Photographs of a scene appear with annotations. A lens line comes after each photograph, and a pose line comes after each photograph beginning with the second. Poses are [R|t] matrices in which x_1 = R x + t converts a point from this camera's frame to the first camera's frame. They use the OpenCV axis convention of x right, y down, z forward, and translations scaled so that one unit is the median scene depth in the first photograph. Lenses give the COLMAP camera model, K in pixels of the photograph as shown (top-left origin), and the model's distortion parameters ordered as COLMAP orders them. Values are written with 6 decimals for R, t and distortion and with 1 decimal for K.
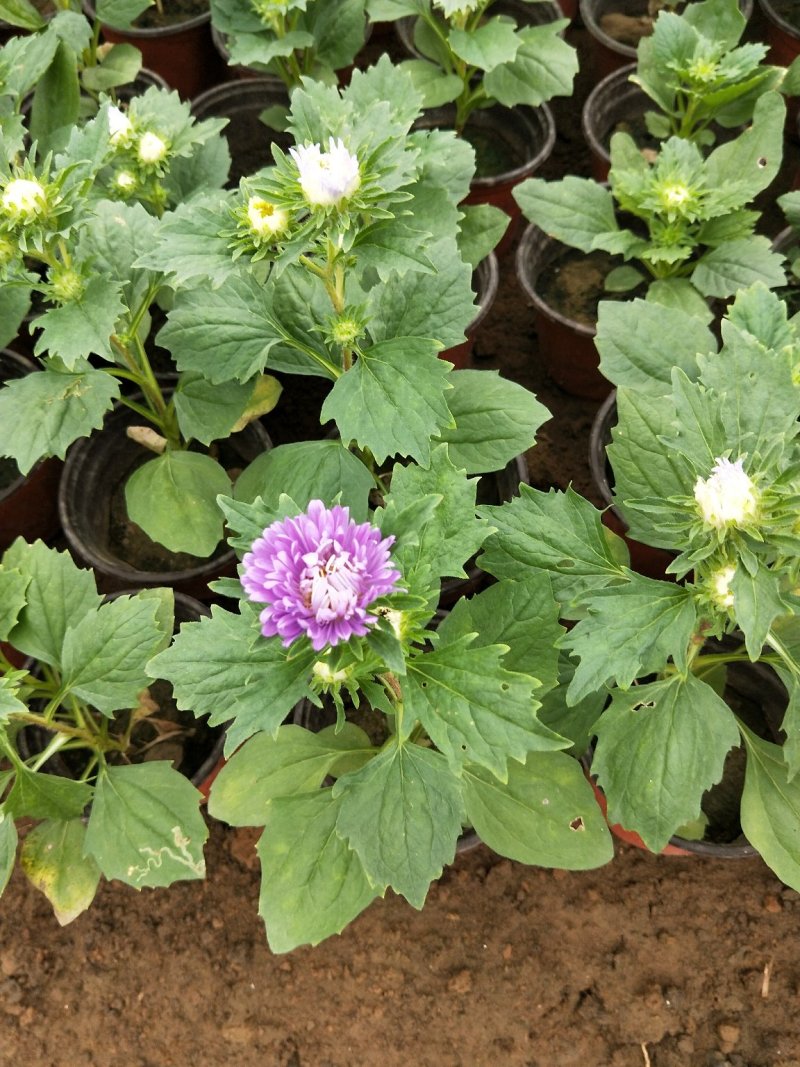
lens RADIAL K [[881.7, 0, 400.0], [0, 881.7, 533.5], [0, 0, 1]] dist [-0.018382, 0.007213]
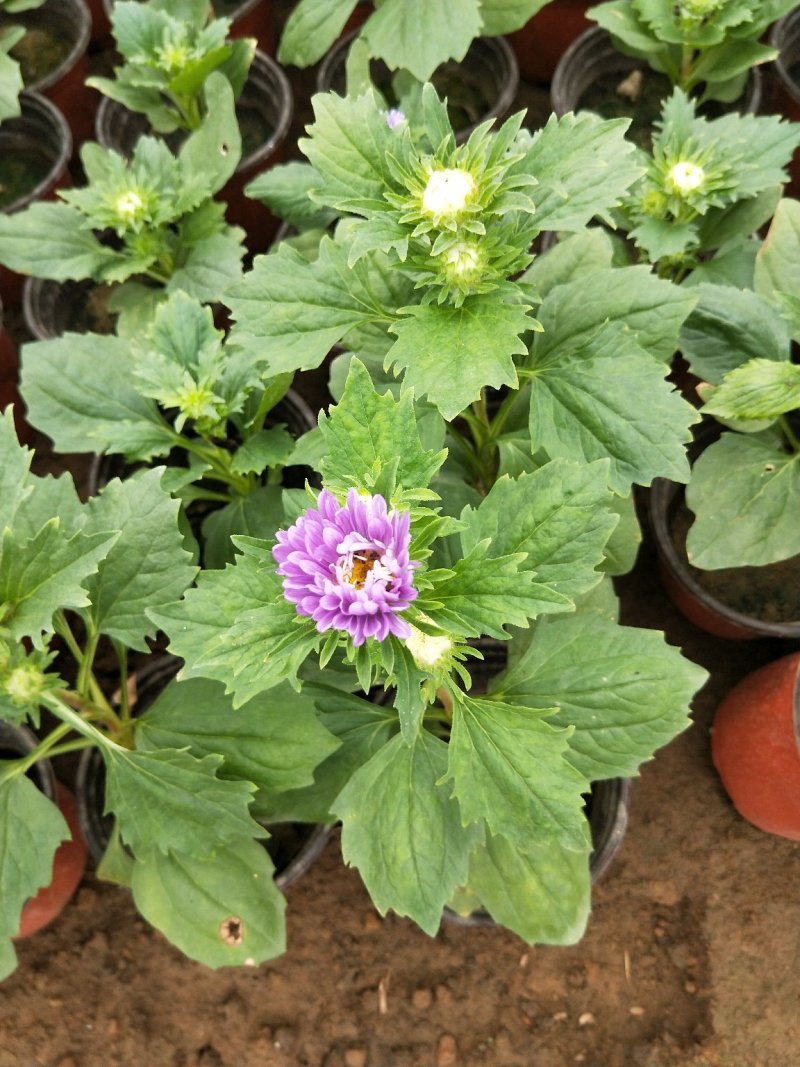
lens RADIAL K [[883.7, 0, 400.0], [0, 883.7, 533.5], [0, 0, 1]] dist [-0.088633, 0.106261]
pose [[0.977677, -0.207325, 0.034118, 0.505148], [0.205878, 0.977694, 0.041577, -0.025120], [-0.041977, -0.033625, 0.998553, 0.058845]]
